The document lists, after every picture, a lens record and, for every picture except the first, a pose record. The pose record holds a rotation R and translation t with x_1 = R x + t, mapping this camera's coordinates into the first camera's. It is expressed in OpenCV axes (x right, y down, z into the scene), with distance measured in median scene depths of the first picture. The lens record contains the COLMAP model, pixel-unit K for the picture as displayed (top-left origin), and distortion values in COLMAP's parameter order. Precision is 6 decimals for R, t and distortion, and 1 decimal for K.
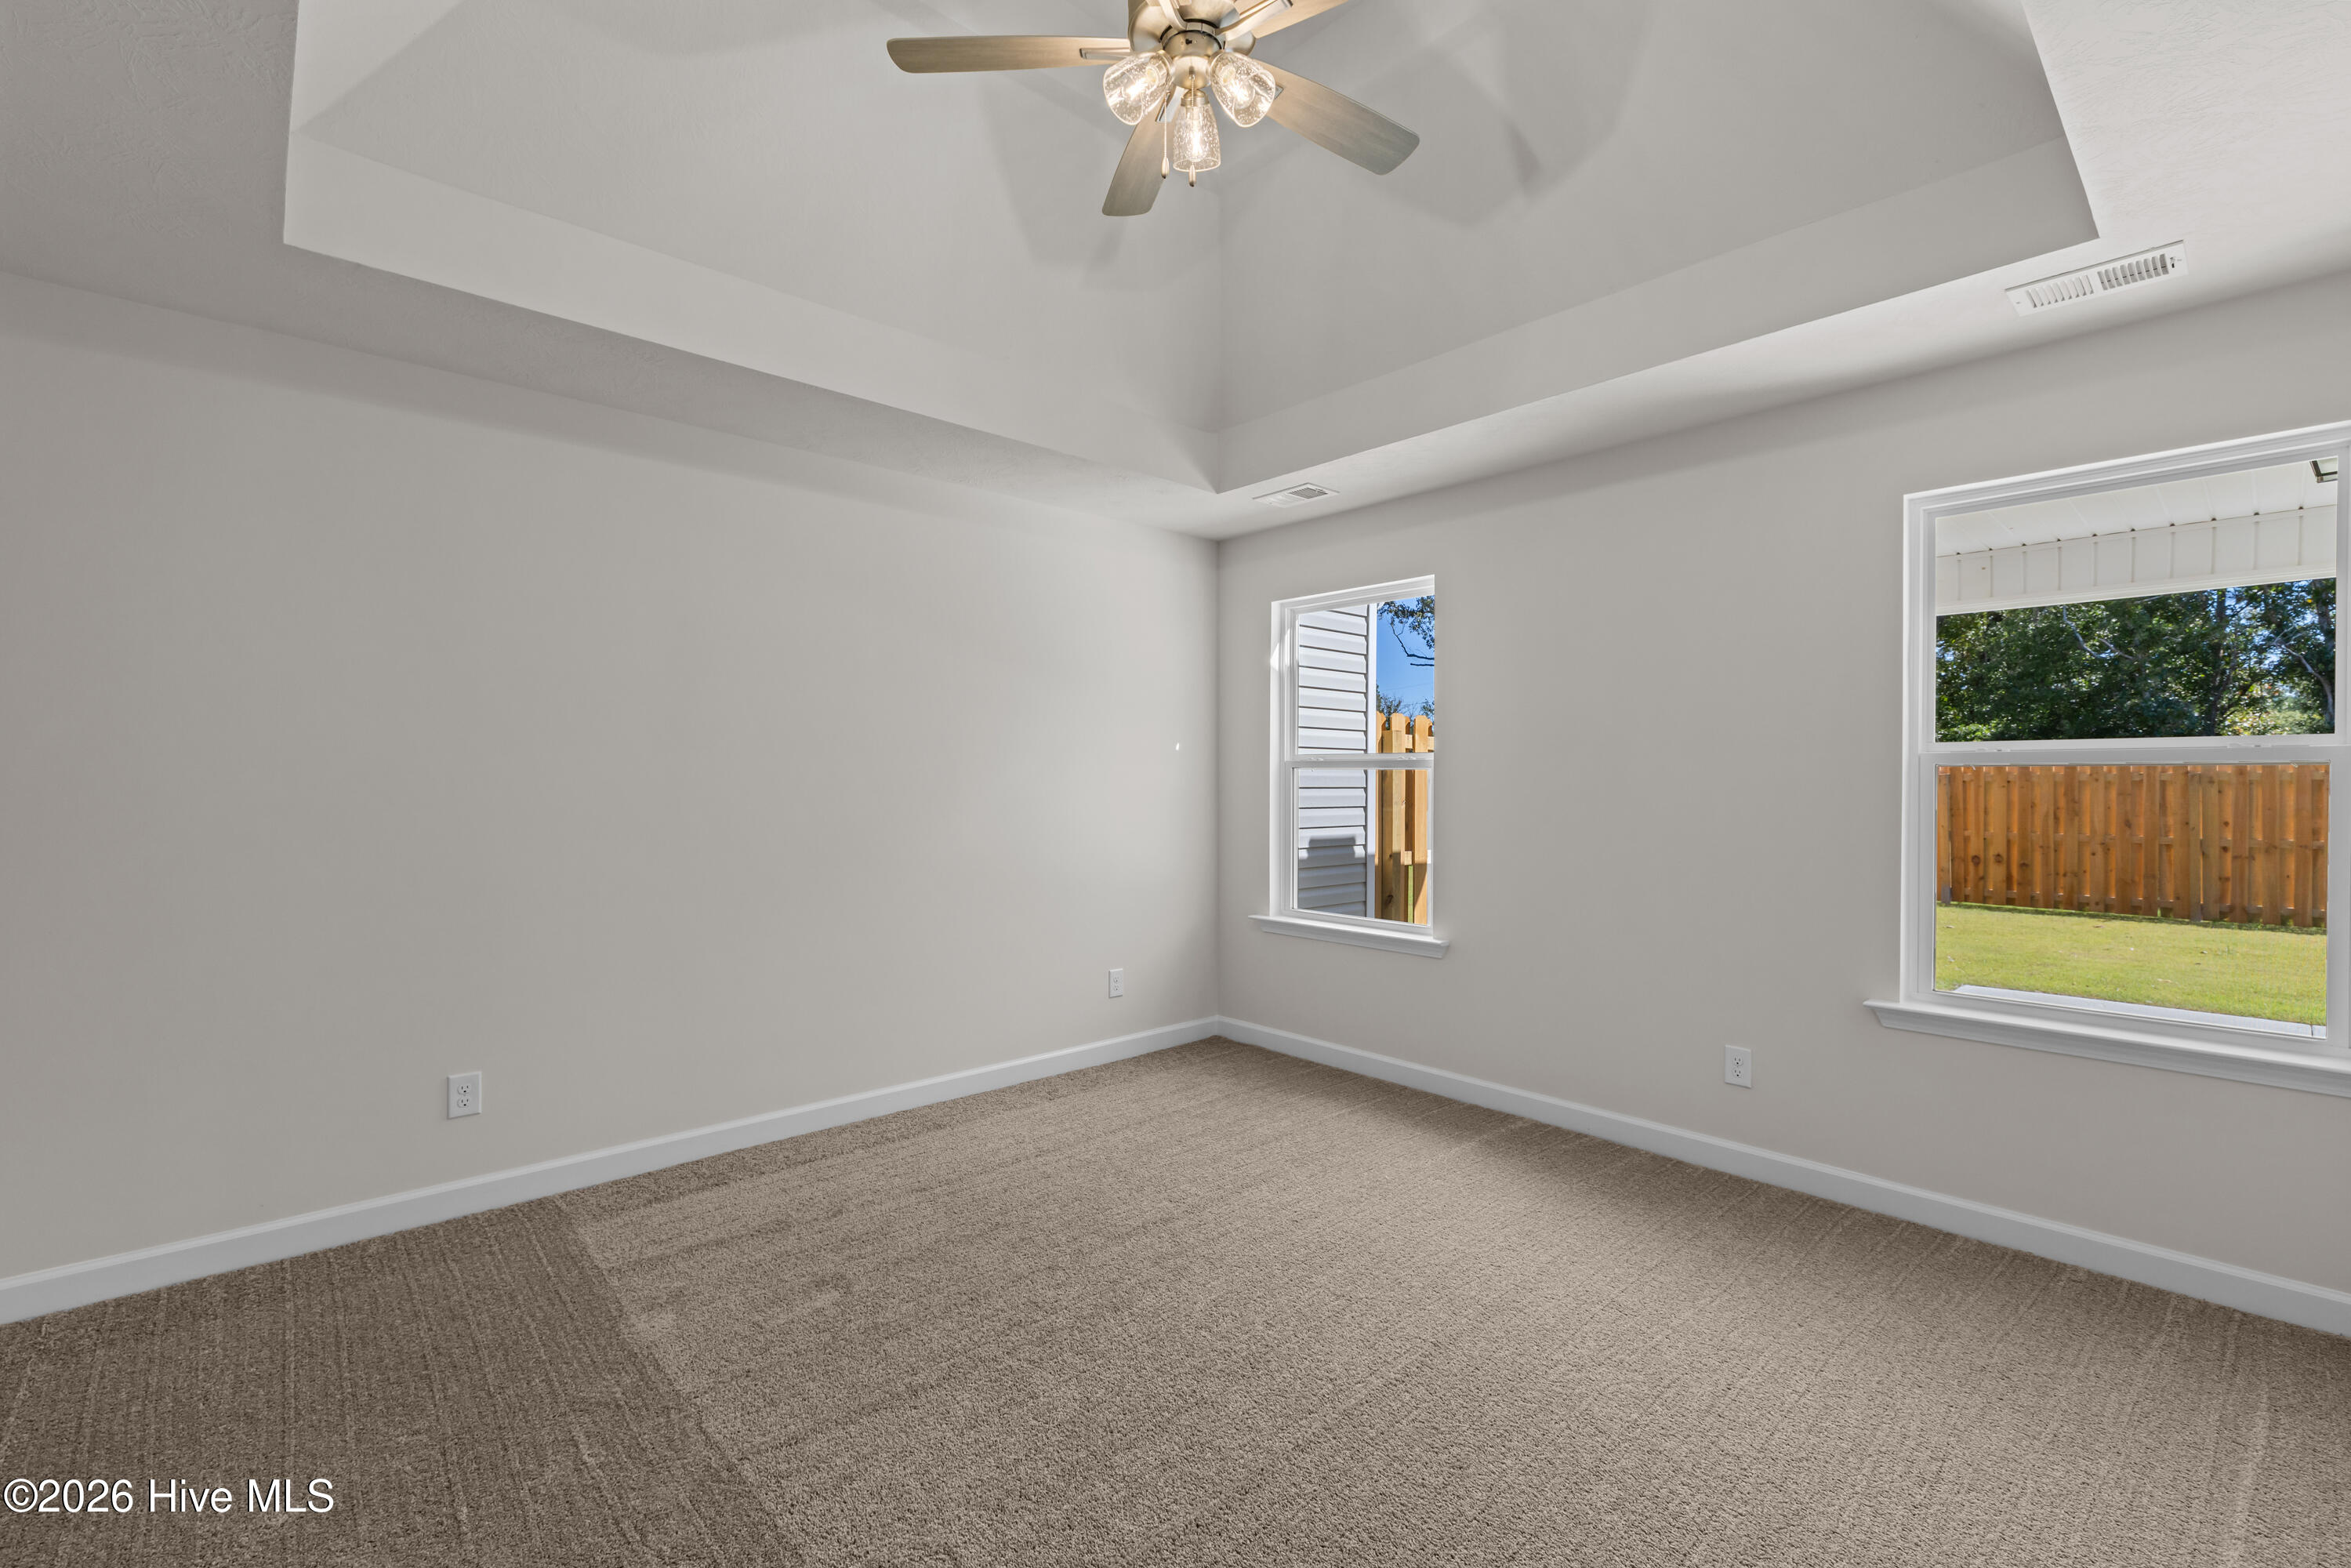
lens RADIAL K [[1003.4, 0, 1175.5], [0, 1003.4, 784.0], [0, 0, 1]] dist [-0.001372, 0.000235]
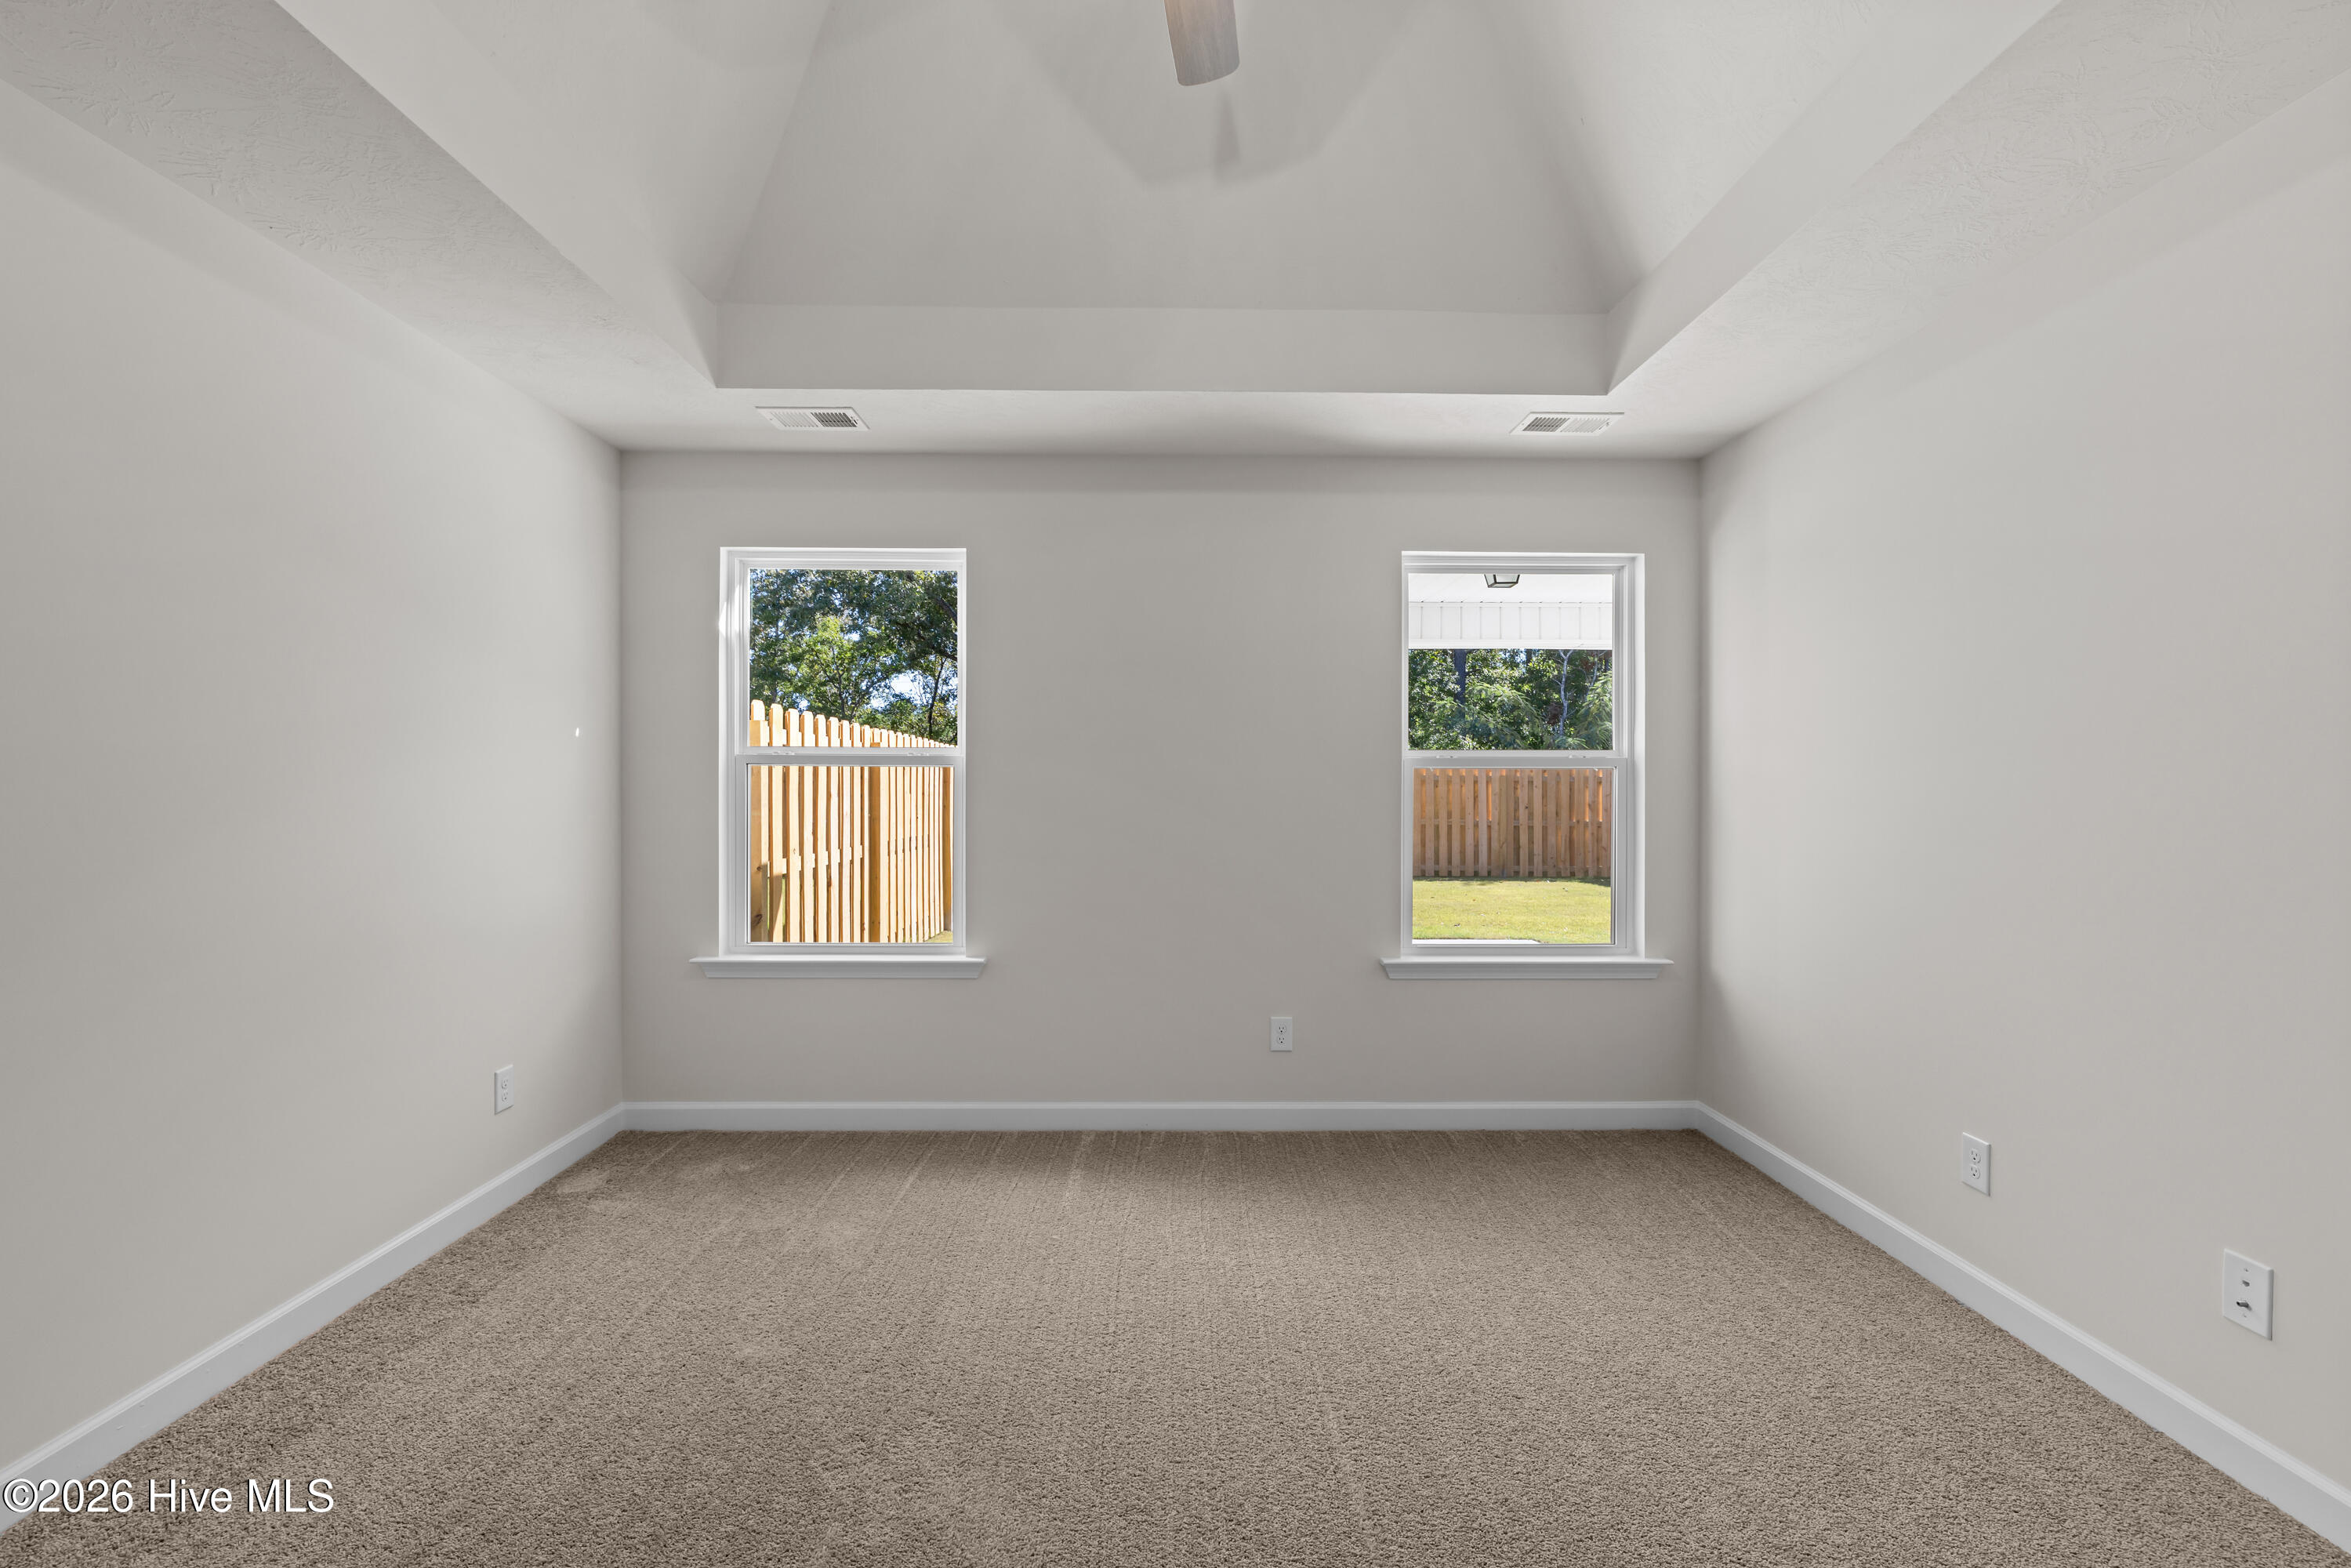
lens RADIAL K [[1003.4, 0, 1175.5], [0, 1003.4, 784.0], [0, 0, 1]] dist [-0.001372, 0.000235]
pose [[0.669208, -0.001512, 0.743074, -0.291630], [0.001688, 0.999998, 0.000515, 0.000241], [-0.743073, 0.000910, 0.669209, 0.275586]]
